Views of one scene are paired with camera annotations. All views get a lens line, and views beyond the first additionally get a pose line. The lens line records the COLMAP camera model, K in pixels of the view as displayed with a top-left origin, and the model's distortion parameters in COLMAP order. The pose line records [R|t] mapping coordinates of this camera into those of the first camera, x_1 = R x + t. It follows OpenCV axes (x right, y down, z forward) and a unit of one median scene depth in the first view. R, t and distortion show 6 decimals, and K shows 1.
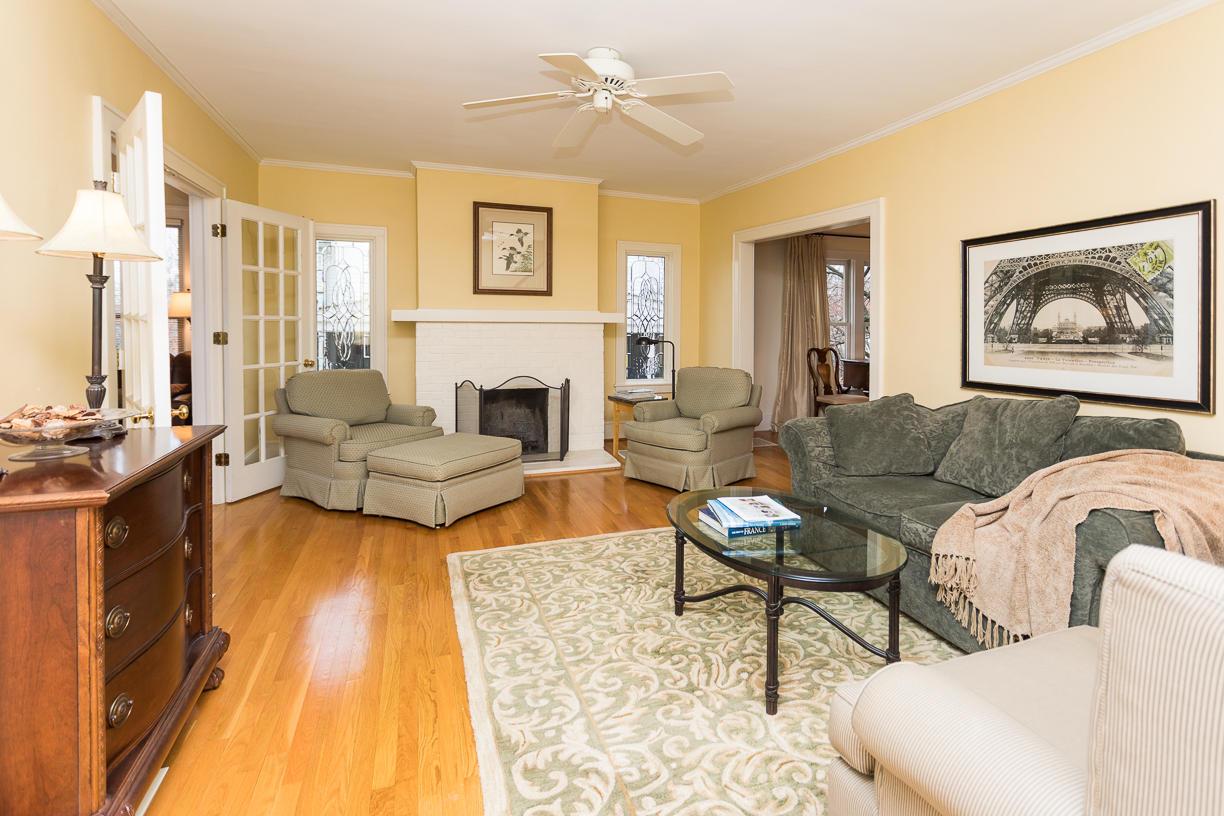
lens RADIAL K [[620.6, 0, 659.7], [0, 620.6, 336.0], [0, 0, 1]] dist [0.004077, 0.001448]
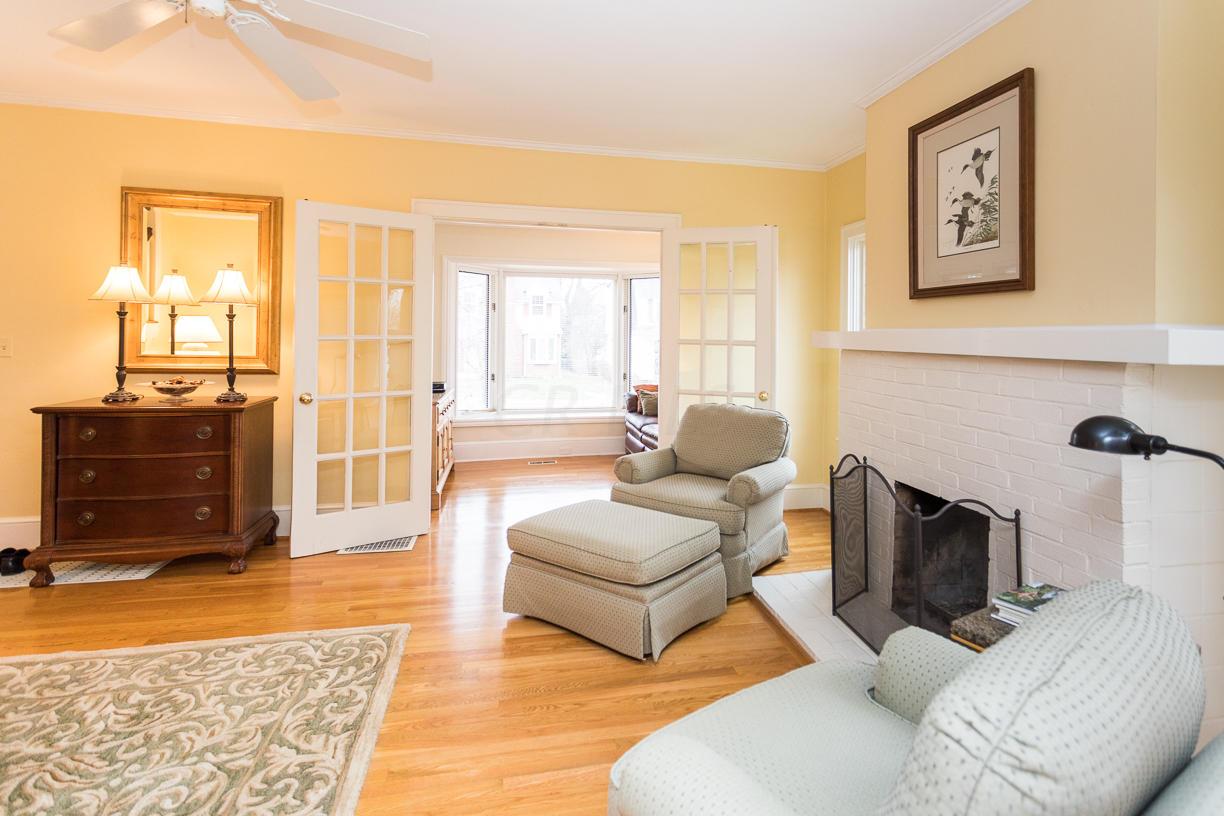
lens RADIAL K [[625.9, 0, 661.4], [0, 625.9, 342.8], [0, 0, 1]] dist [0.000936, 0.000743]
pose [[-0.139443, 0.003584, -0.990224, 0.449081], [-0.037187, 0.999269, 0.008853, -0.045588], [0.989532, 0.038058, -0.139208, 1.453941]]
